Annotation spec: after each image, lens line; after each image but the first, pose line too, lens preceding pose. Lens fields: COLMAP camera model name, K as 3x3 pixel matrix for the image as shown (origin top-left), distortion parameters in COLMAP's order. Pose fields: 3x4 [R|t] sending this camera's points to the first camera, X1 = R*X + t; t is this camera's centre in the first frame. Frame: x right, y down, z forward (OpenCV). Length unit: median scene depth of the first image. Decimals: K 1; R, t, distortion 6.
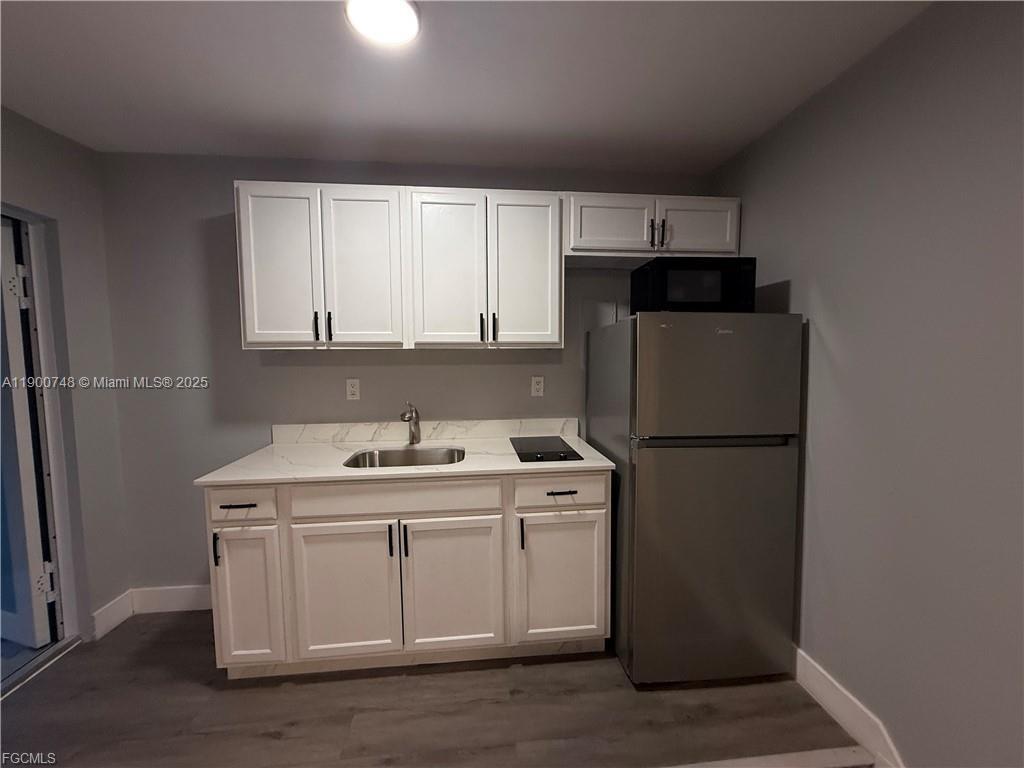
lens RADIAL K [[407.2, 0, 512.0], [0, 407.2, 384.0], [0, 0, 1]] dist [-0.001842, -0.000050]
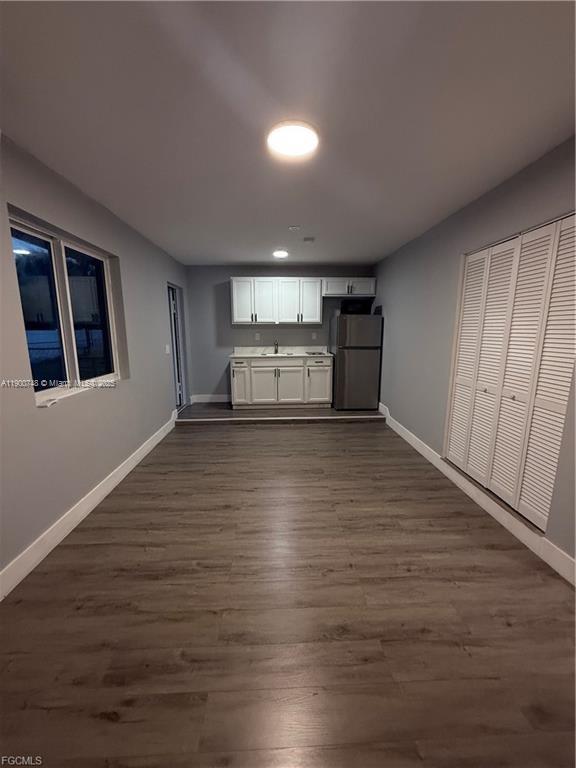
lens RADIAL K [[305.4, 0, 288.5], [0, 305.4, 381.9], [0, 0, 1]] dist [-0.001842, -0.000050]
pose [[0.998492, 0.012340, -0.053486, -0.007440], [-0.006780, 0.994667, 0.102912, 0.146011], [0.054471, -0.102395, 0.993251, -1.741452]]
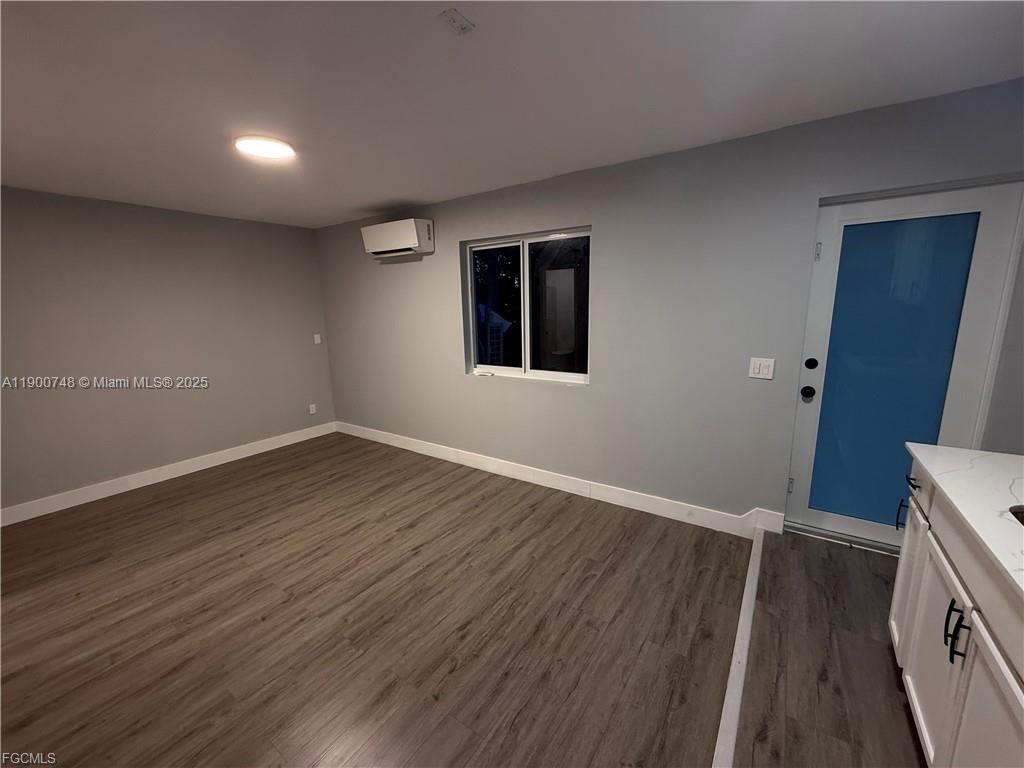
lens RADIAL K [[407.2, 0, 512.0], [0, 407.2, 384.0], [0, 0, 1]] dist [-0.001842, -0.000050]
pose [[-0.646155, 0.162842, -0.745631, 0.505952], [-0.027756, 0.971312, 0.236182, -0.100258], [0.762701, 0.173306, -0.623099, 0.725505]]
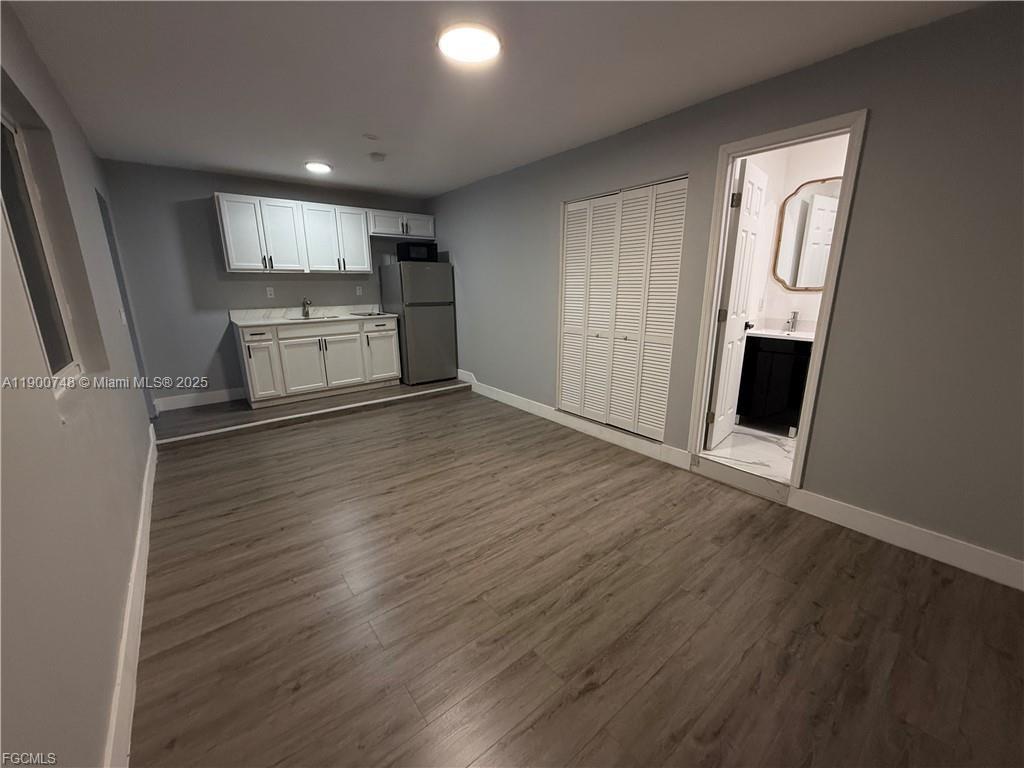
lens RADIAL K [[407.2, 0, 512.0], [0, 407.2, 384.0], [0, 0, 1]] dist [-0.001842, -0.000050]
pose [[0.837259, -0.131387, 0.530787, -0.623431], [0.039939, 0.982805, 0.180277, 0.178316], [-0.545346, -0.129739, 0.828109, -1.776996]]
